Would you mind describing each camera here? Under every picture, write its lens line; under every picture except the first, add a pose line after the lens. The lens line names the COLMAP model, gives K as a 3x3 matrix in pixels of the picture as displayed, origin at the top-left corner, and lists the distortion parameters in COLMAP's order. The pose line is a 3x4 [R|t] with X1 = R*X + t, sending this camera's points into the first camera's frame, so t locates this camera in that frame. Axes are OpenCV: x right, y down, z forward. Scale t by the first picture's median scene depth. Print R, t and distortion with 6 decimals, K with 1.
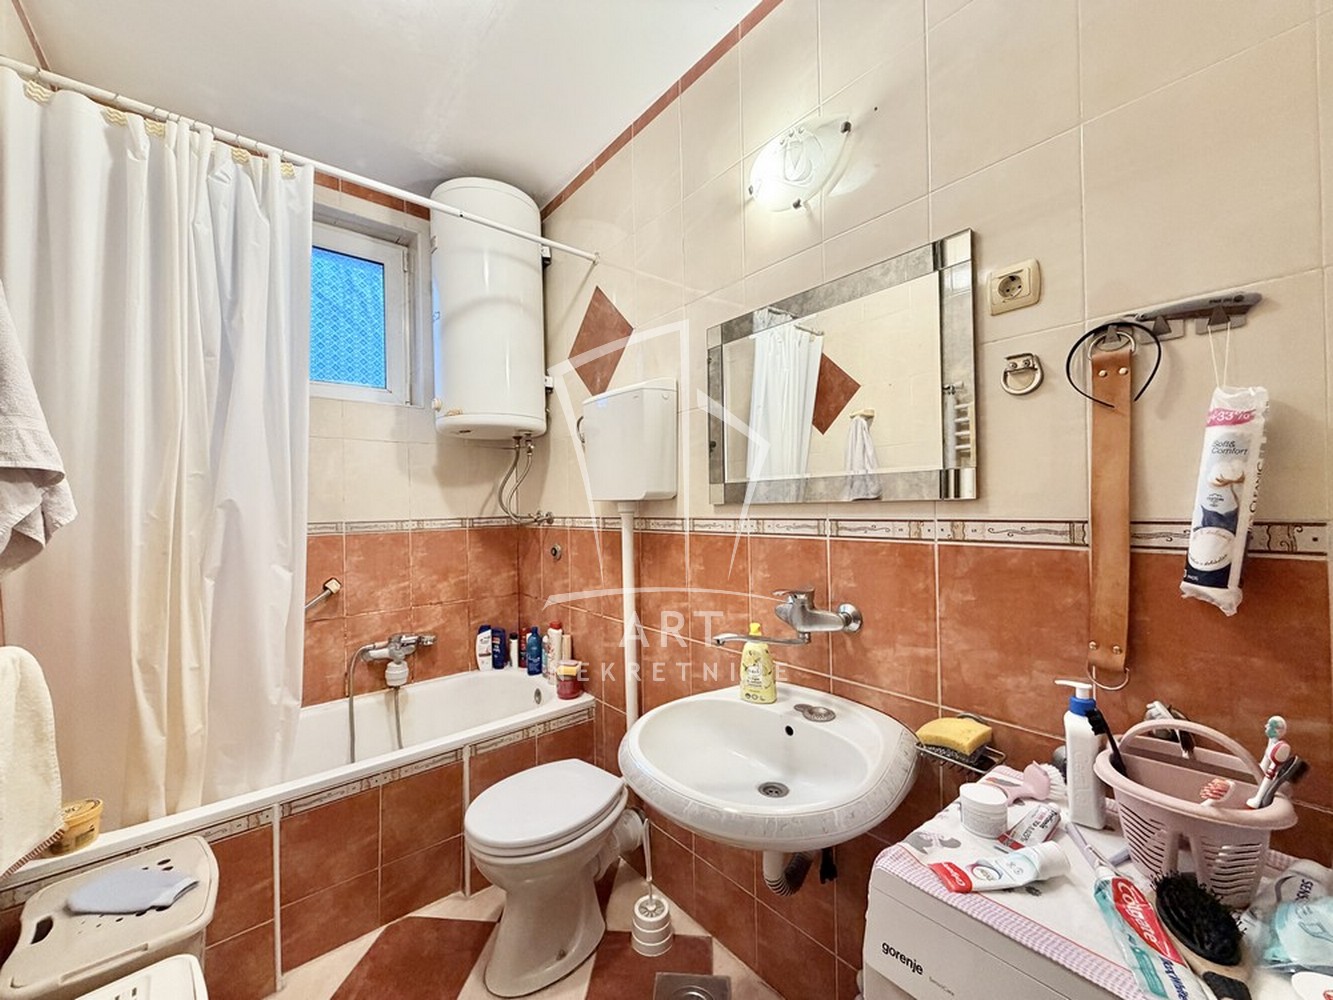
lens RADIAL K [[530.5, 0, 662.5], [0, 530.5, 502.9], [0, 0, 1]] dist [-0.000649, 0.000034]
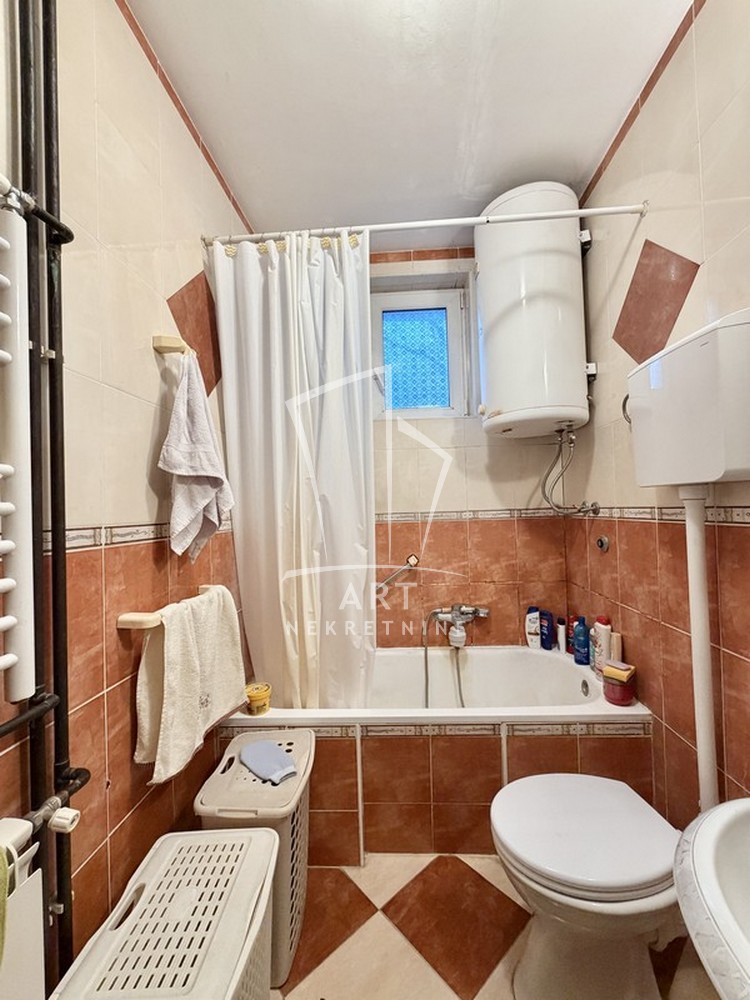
lens RADIAL K [[398.0, 0, 376.7], [0, 398.0, 504.3], [0, 0, 1]] dist [-0.000649, 0.000034]
pose [[0.728280, -0.013153, -0.685154, -0.004256], [0.020894, 0.999777, 0.003017, 0.011389], [0.684961, -0.016513, 0.728392, 0.210386]]
